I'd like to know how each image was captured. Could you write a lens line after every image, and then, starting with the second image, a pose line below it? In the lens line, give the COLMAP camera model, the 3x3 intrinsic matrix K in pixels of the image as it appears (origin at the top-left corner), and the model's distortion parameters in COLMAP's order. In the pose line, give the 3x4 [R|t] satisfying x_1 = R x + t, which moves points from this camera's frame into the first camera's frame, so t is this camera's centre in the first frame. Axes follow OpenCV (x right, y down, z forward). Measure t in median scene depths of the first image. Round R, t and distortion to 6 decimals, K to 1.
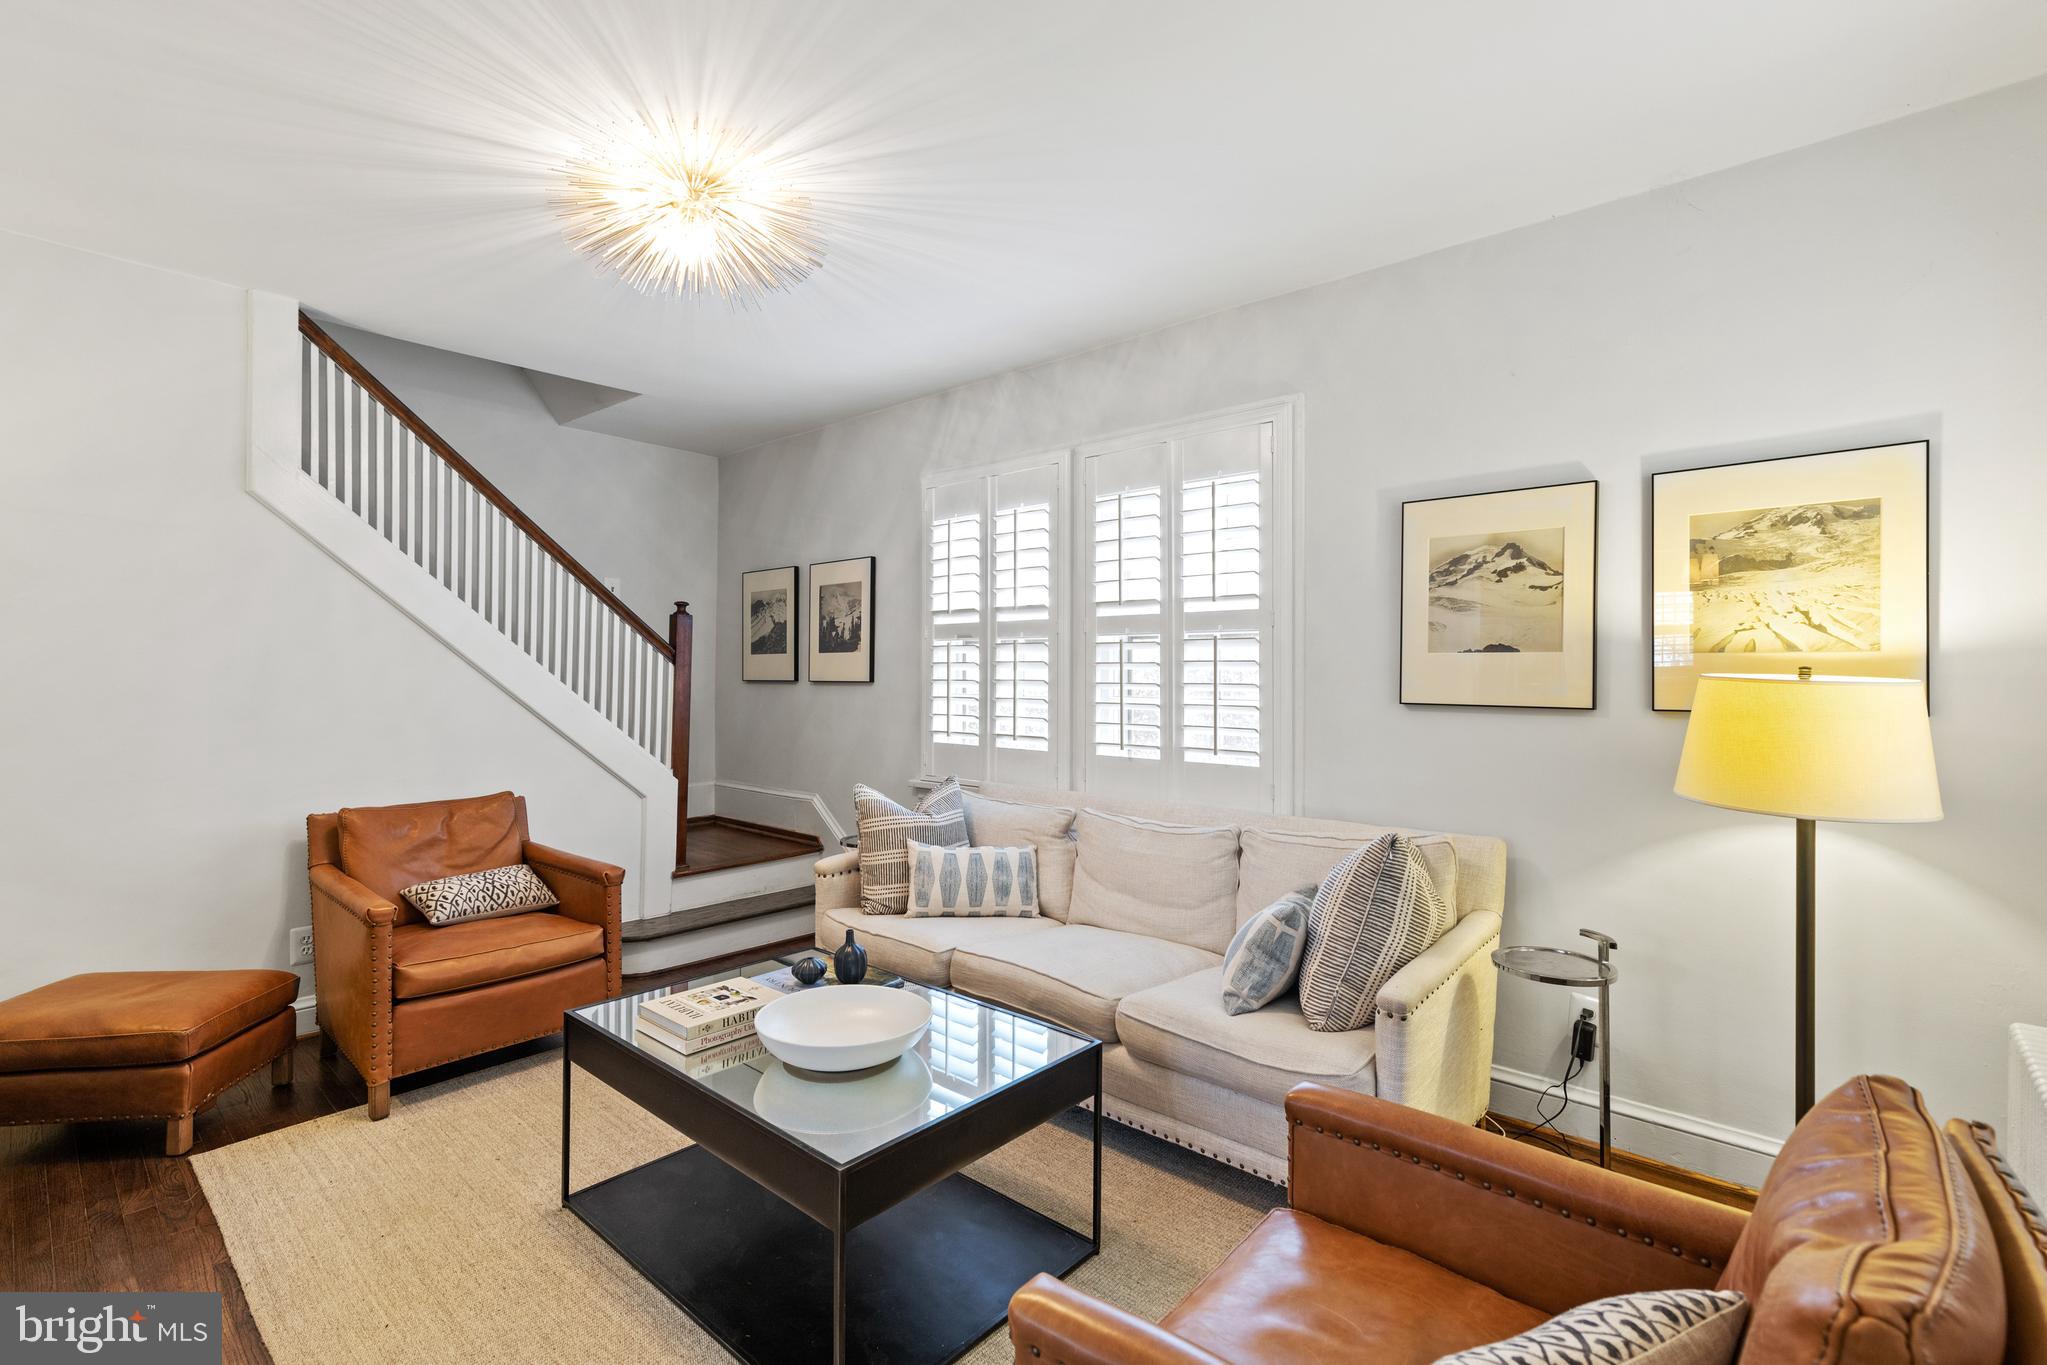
lens RADIAL K [[925.1, 0, 1029.2], [0, 925.1, 685.2], [0, 0, 1]] dist [0.007270, -0.000238]
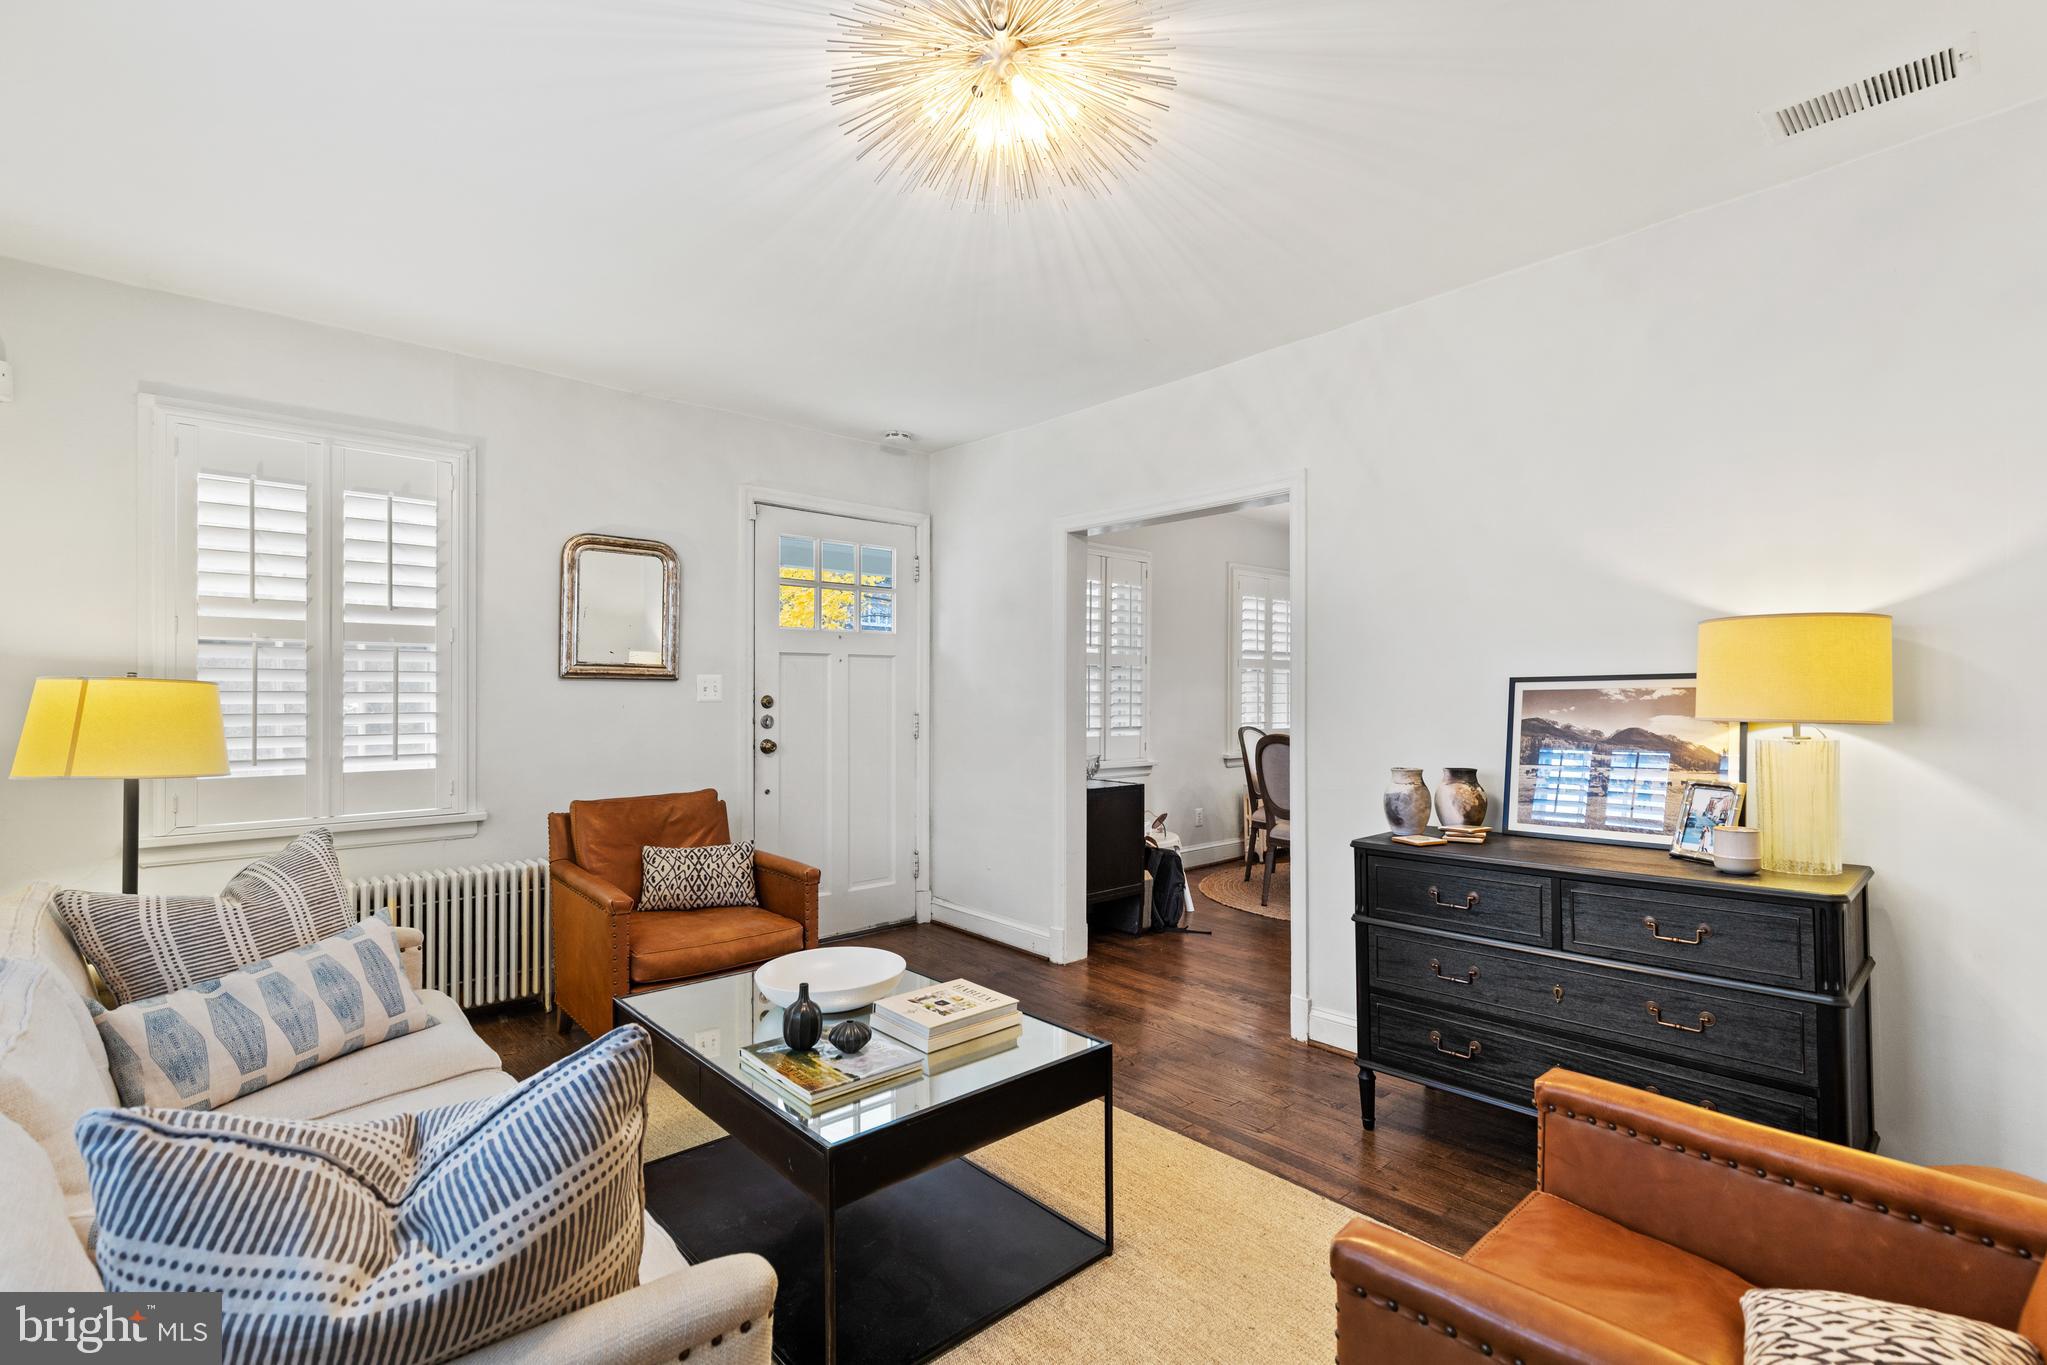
lens RADIAL K [[925.1, 0, 1027.0], [0, 925.1, 676.9], [0, 0, 1]] dist [0.007270, -0.000238]
pose [[-0.995788, -0.004038, 0.091599, -0.339336], [-0.004853, 0.999951, -0.008677, -0.005647], [-0.091560, -0.009085, -0.995758, 1.317755]]
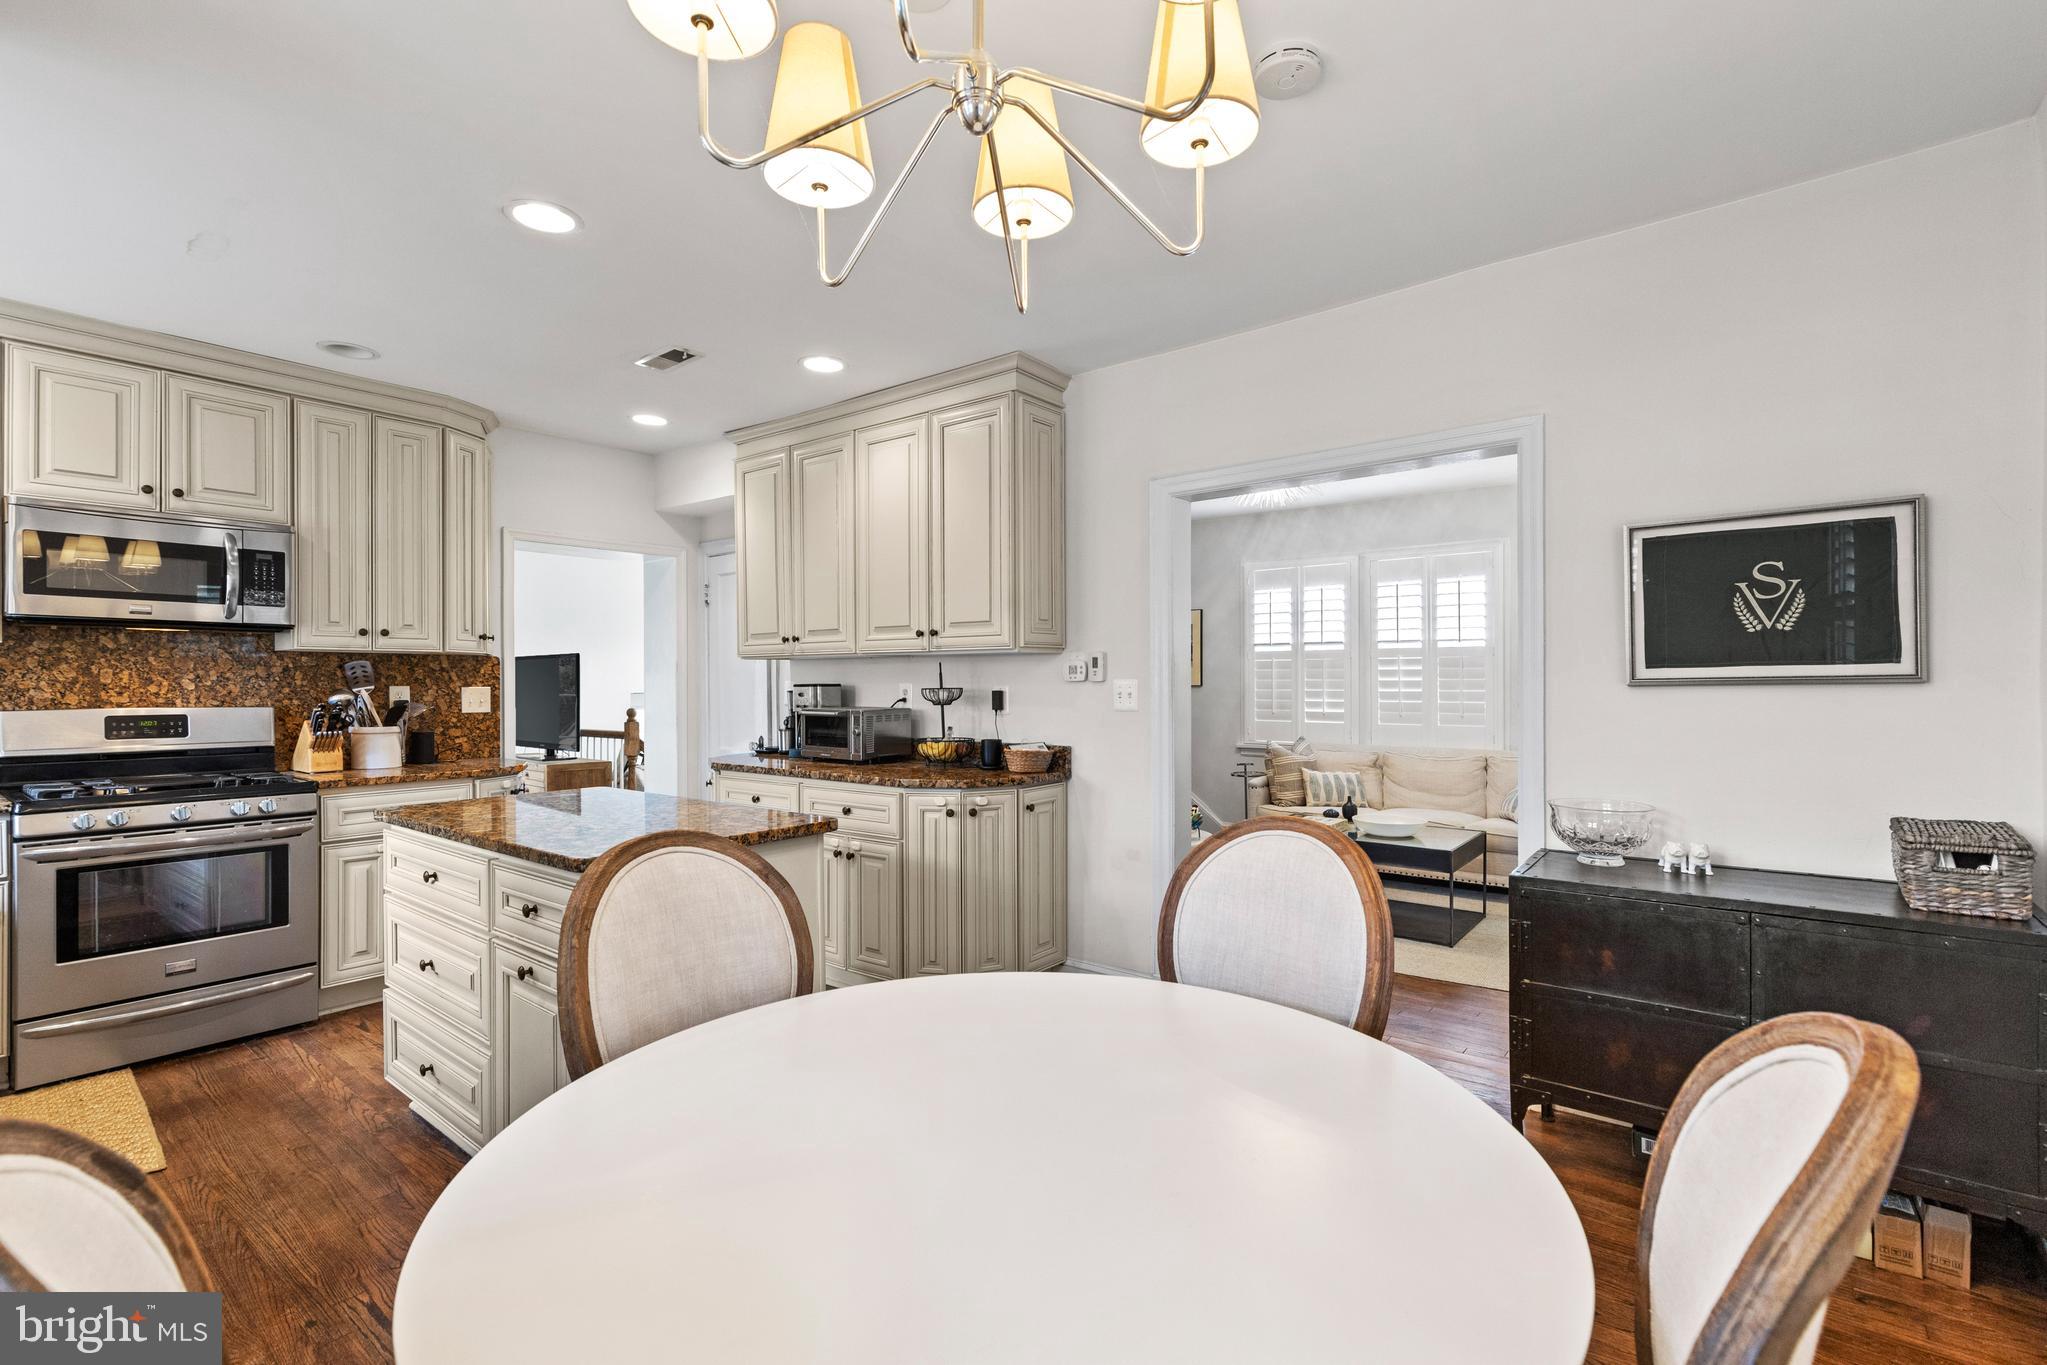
lens RADIAL K [[925.1, 0, 1030.6], [0, 925.1, 688.3], [0, 0, 1]] dist [0.007270, -0.000238]
pose [[0.997913, -0.008874, 0.063961, -0.796429], [0.008940, 0.999960, -0.000752, 0.000061], [-0.063952, 0.001323, 0.997952, -0.852146]]
